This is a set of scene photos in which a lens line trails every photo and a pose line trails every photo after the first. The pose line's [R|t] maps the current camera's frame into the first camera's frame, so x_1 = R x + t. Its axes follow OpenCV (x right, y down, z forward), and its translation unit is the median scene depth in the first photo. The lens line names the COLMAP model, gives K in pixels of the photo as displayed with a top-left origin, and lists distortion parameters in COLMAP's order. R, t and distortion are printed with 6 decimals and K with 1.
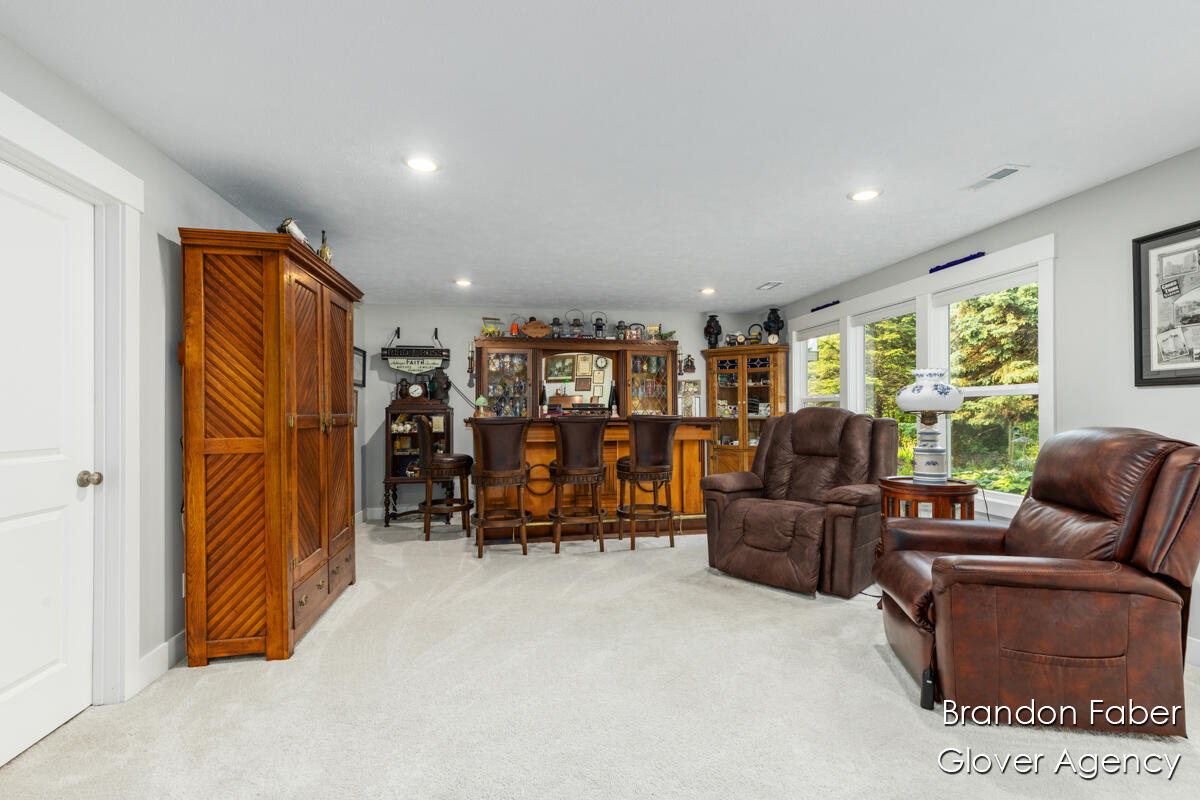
lens RADIAL K [[548.1, 0, 603.7], [0, 548.1, 408.9], [0, 0, 1]] dist [0.019015, -0.000312]
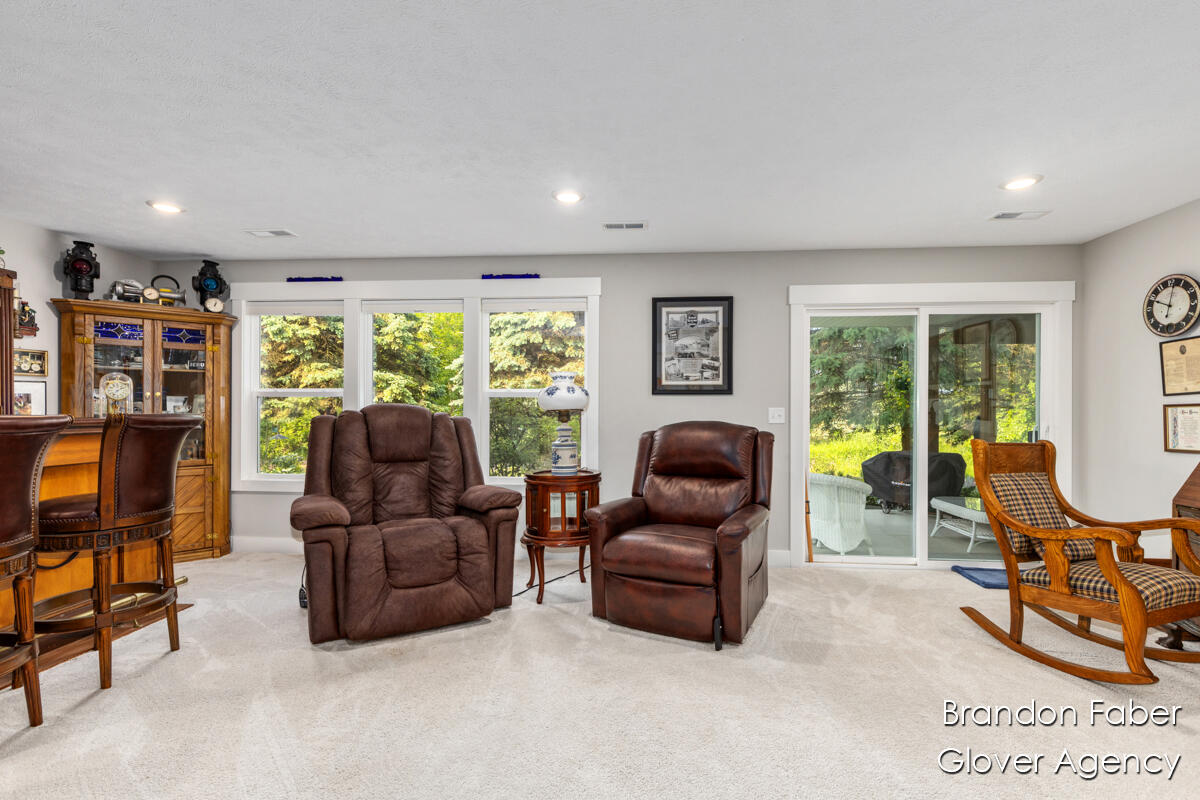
lens RADIAL K [[548.1, 0, 603.7], [0, 548.1, 408.9], [0, 0, 1]] dist [0.019015, -0.000312]
pose [[0.261702, 0.006042, 0.965130, -0.320484], [-0.009339, 0.999949, -0.003728, 0.004029], [-0.965103, -0.008037, 0.261746, 0.444700]]
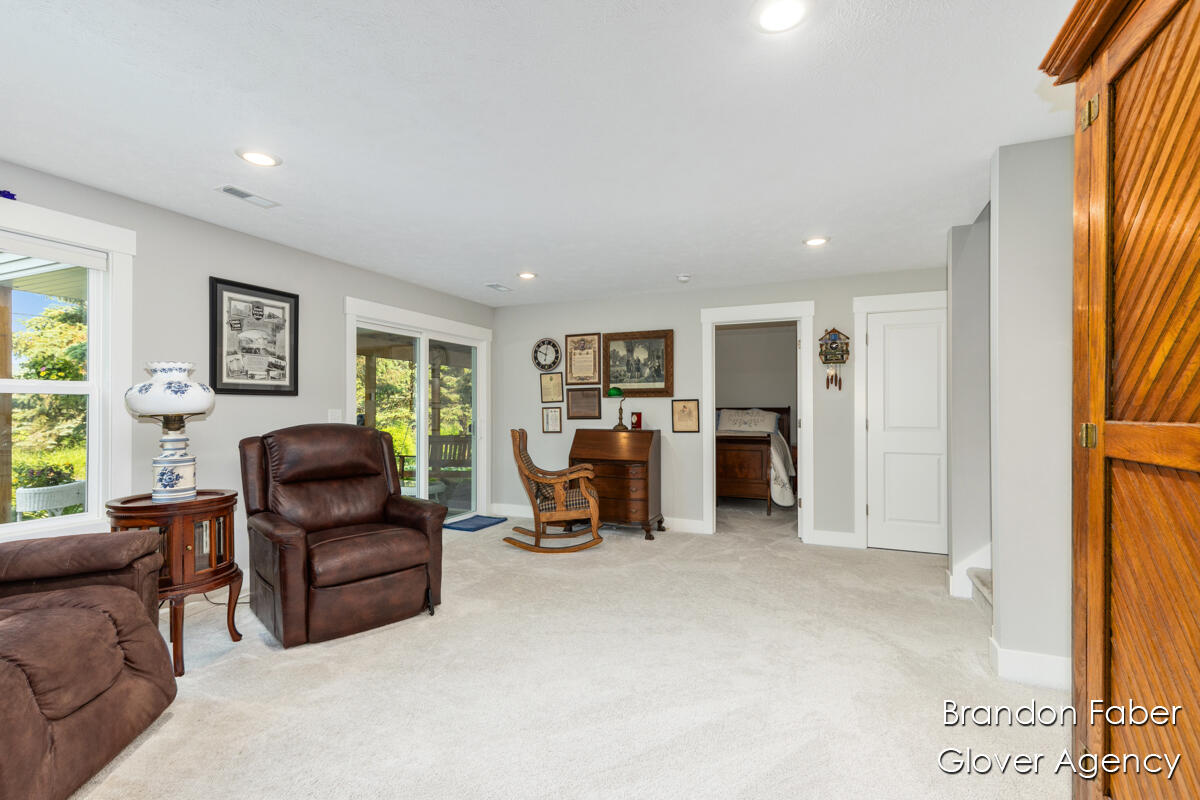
lens RADIAL K [[548.1, 0, 603.7], [0, 548.1, 408.9], [0, 0, 1]] dist [0.019015, -0.000312]
pose [[-0.827298, 0.005173, 0.561739, -0.292446], [0.000853, 0.999968, -0.007953, 0.003074], [-0.561763, -0.006101, -0.827276, 0.927989]]
